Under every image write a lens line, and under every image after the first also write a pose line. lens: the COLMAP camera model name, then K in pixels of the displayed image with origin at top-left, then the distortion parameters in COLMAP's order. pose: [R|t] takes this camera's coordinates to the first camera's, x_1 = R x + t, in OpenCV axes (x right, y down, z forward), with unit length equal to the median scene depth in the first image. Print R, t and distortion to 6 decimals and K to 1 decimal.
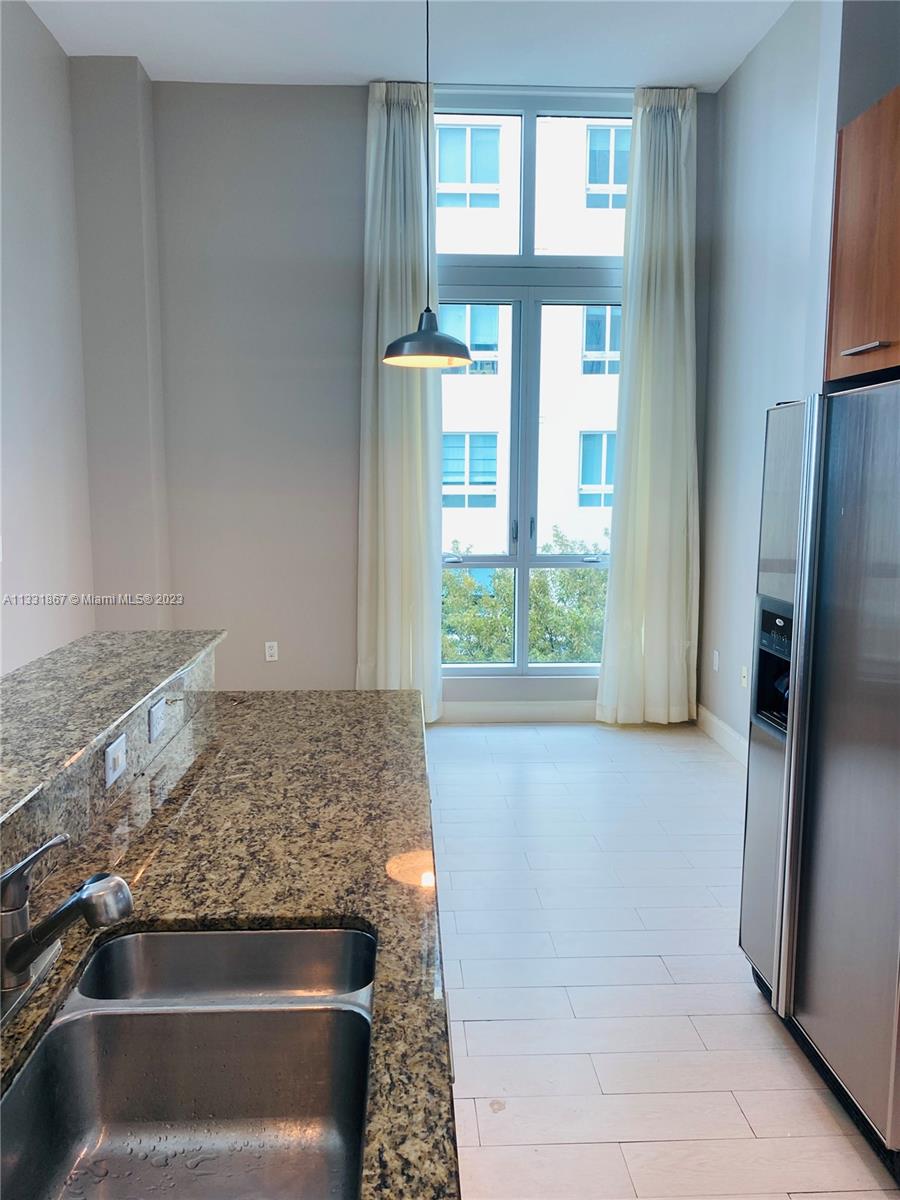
lens RADIAL K [[984.7, 0, 450.0], [0, 984.7, 600.0], [0, 0, 1]] dist [0.003564, 0.000455]
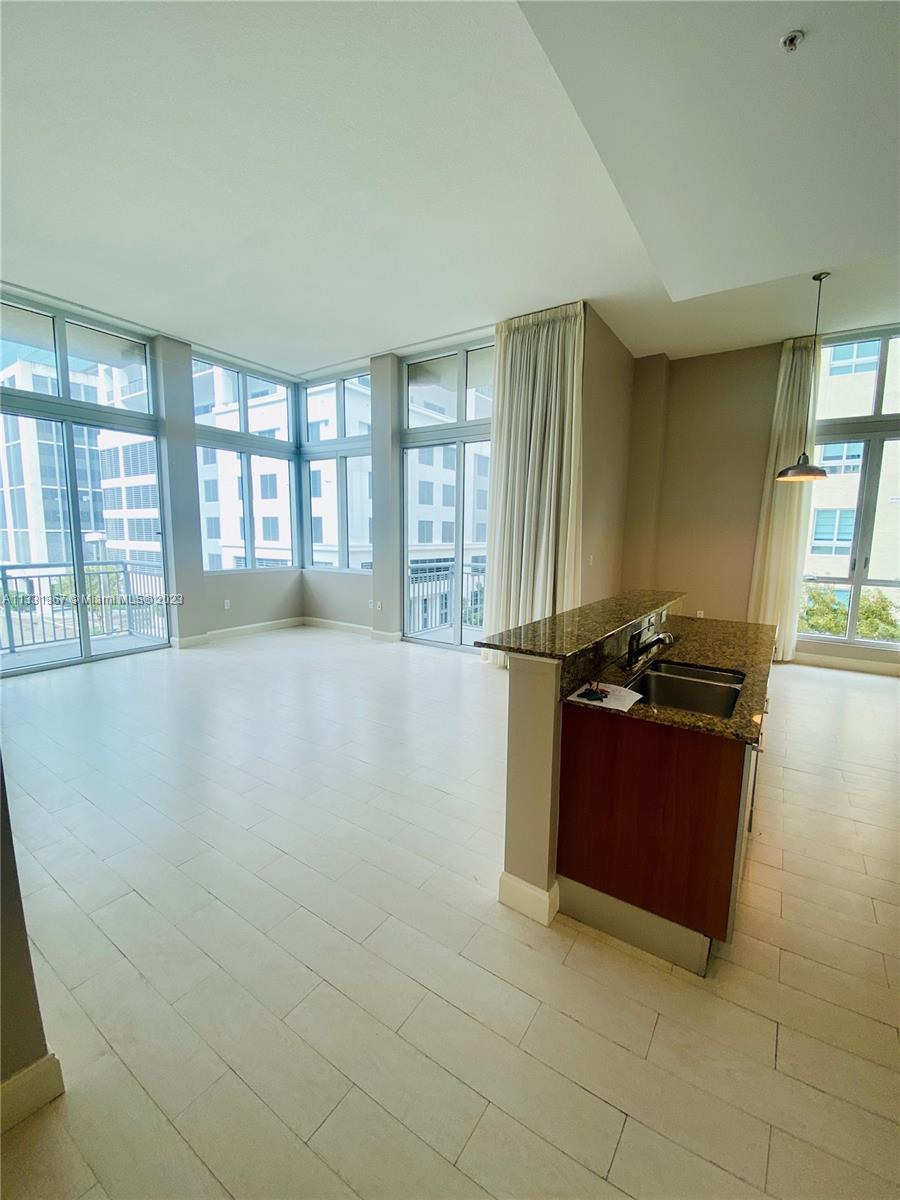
lens RADIAL K [[487.0, 0, 454.5], [0, 487.0, 594.8], [0, 0, 1]] dist [0.025596, -0.027054]
pose [[0.798638, 0.088132, -0.595323, 0.030400], [-0.087783, 0.995698, 0.029641, 0.037471], [0.595375, 0.028587, 0.802939, -0.268155]]
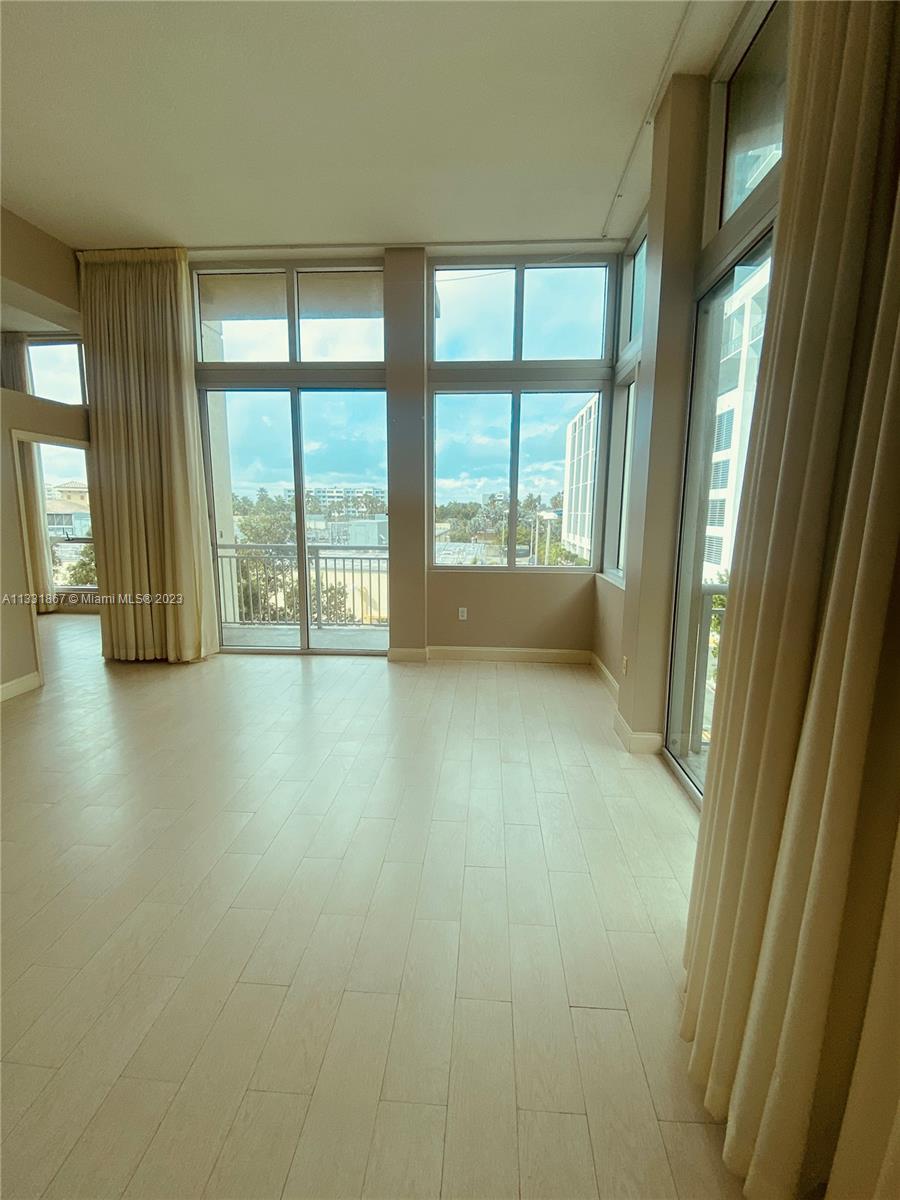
lens RADIAL K [[553.0, 0, 447.9], [0, 553.0, 598.0], [0, 0, 1]] dist [0.035423, -0.035434]
pose [[-0.119273, 0.155311, -0.980639, -0.252386], [-0.126262, 0.977298, 0.170138, -0.071708], [0.984800, 0.144110, -0.096955, 0.674749]]
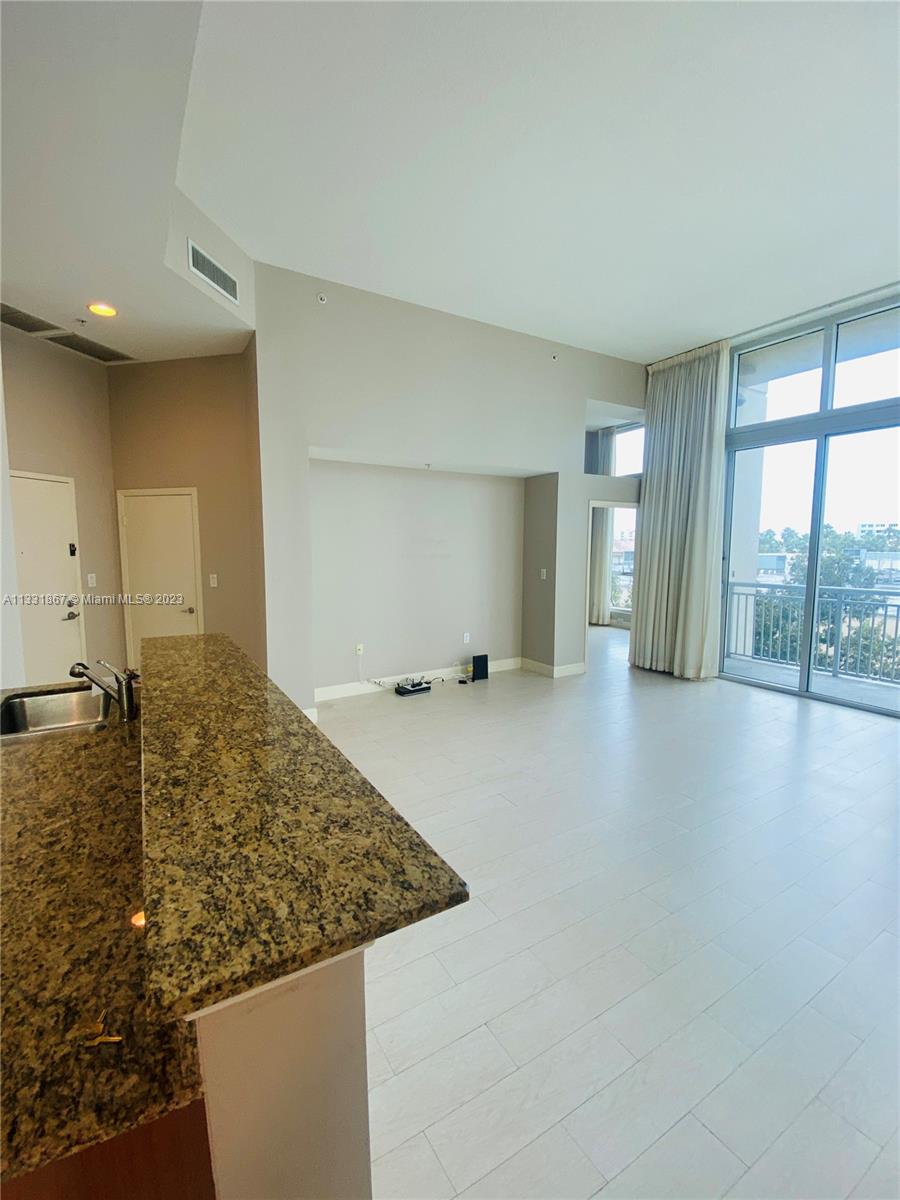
lens RADIAL K [[512.2, 0, 449.7], [0, 512.2, 596.9], [0, 0, 1]] dist [0.033810, -0.033753]
pose [[-0.877758, 0.047142, -0.476779, -0.171591], [-0.059448, 0.976740, 0.206021, -0.108478], [0.475401, 0.209180, -0.854539, 0.834663]]
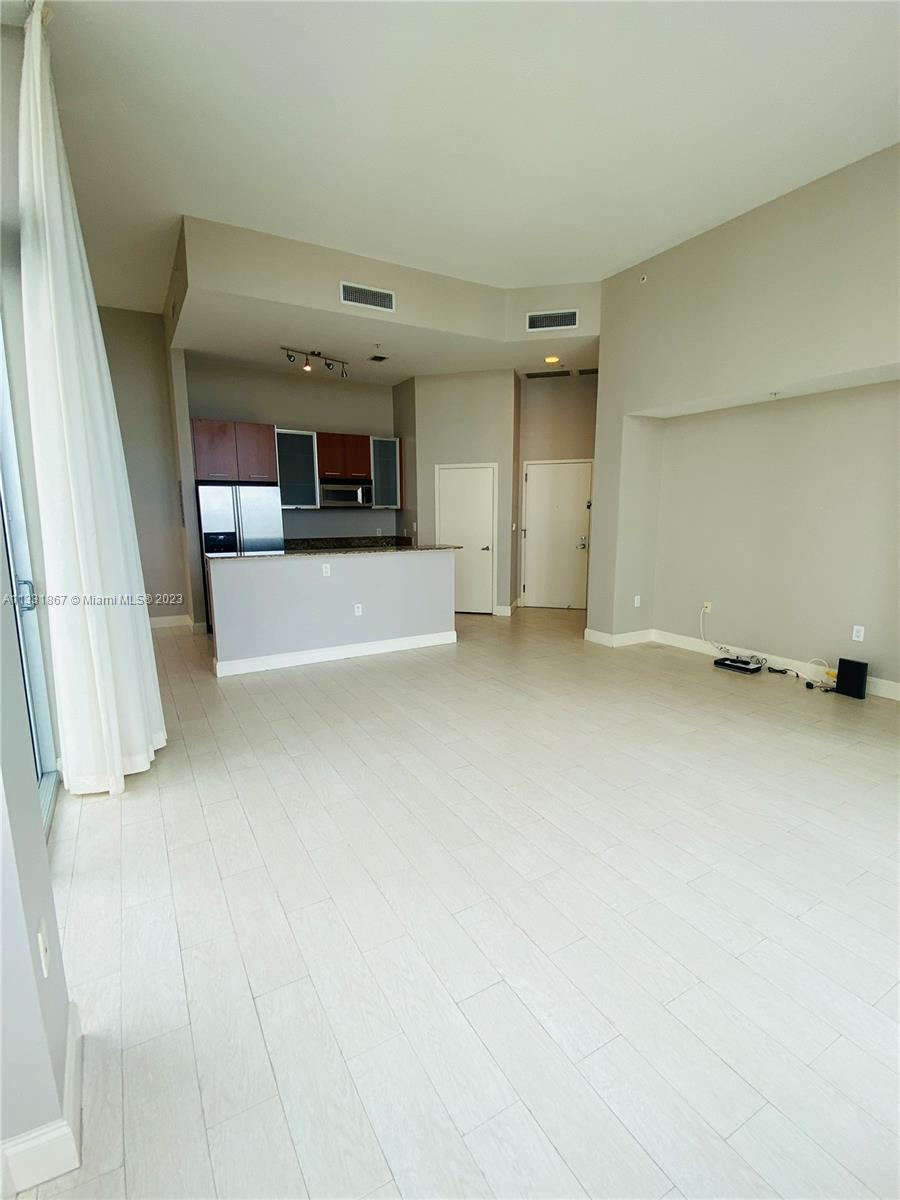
lens RADIAL K [[553.0, 0, 447.9], [0, 553.0, 598.0], [0, 0, 1]] dist [0.035423, -0.035434]
pose [[-0.453258, -0.141411, 0.880091, -1.468129], [0.112317, 0.970406, 0.213767, -0.081033], [-0.884275, 0.195741, -0.423961, 0.776648]]
